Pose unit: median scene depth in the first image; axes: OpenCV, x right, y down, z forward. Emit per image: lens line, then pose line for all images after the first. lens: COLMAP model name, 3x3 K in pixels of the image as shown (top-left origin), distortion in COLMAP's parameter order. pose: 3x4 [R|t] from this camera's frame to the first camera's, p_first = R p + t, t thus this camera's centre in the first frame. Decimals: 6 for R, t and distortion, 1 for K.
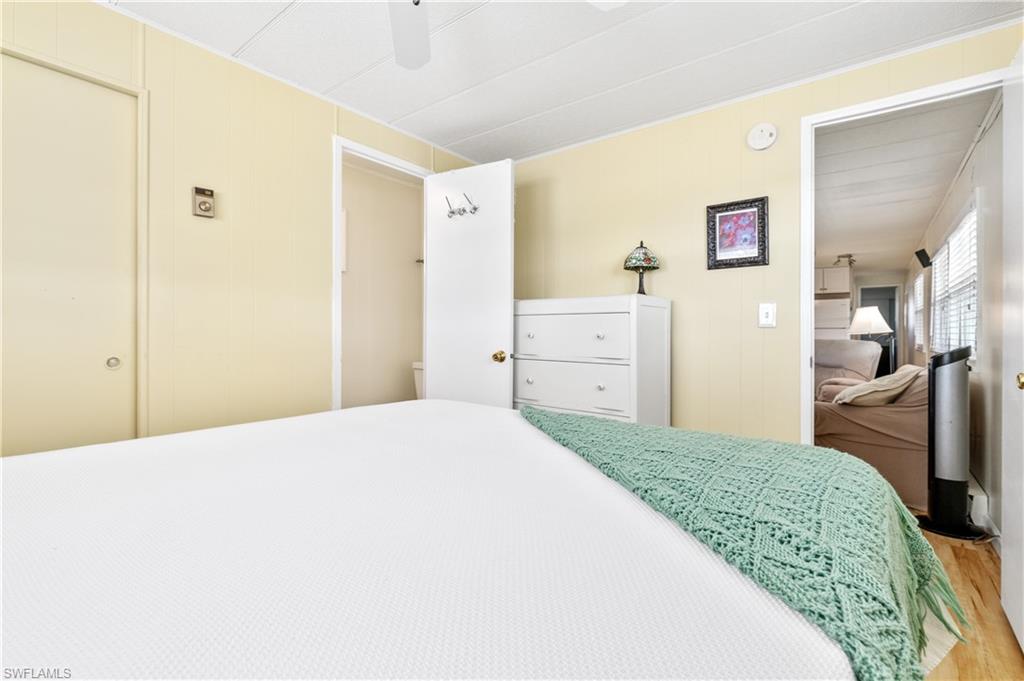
lens RADIAL K [[461.8, 0, 512.0], [0, 461.8, 340.5], [0, 0, 1]] dist [0.013221, -0.000061]
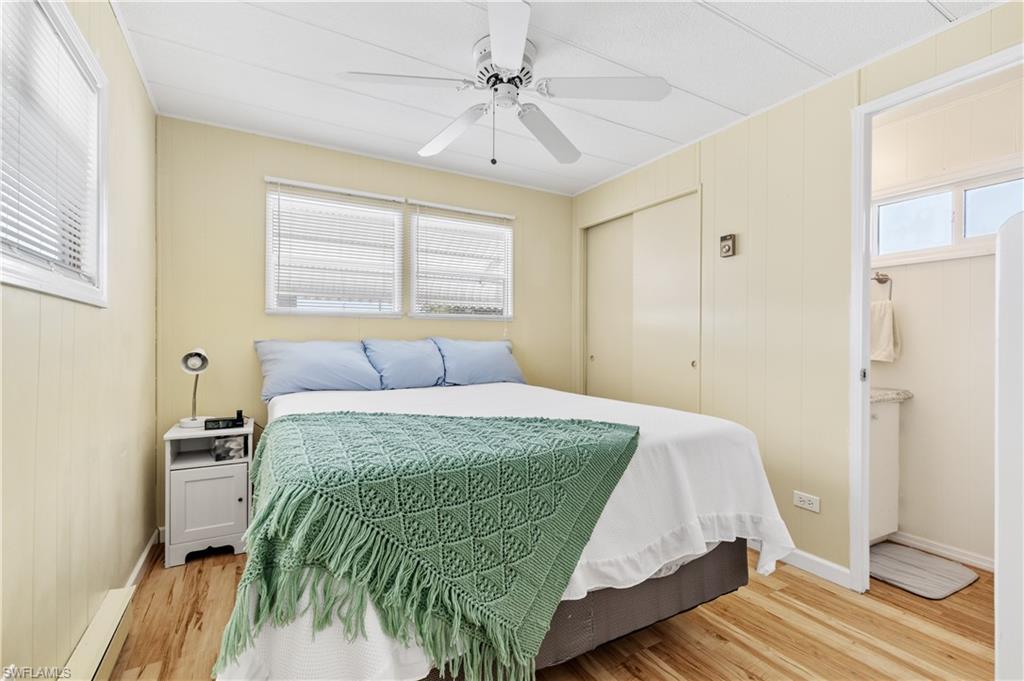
lens RADIAL K [[461.8, 0, 512.0], [0, 461.8, 340.5], [0, 0, 1]] dist [0.013221, -0.000061]
pose [[-0.383332, 0.003280, -0.923605, 0.810825], [-0.013422, 0.999868, 0.009122, -0.033510], [0.923513, 0.015894, -0.383237, 0.983803]]
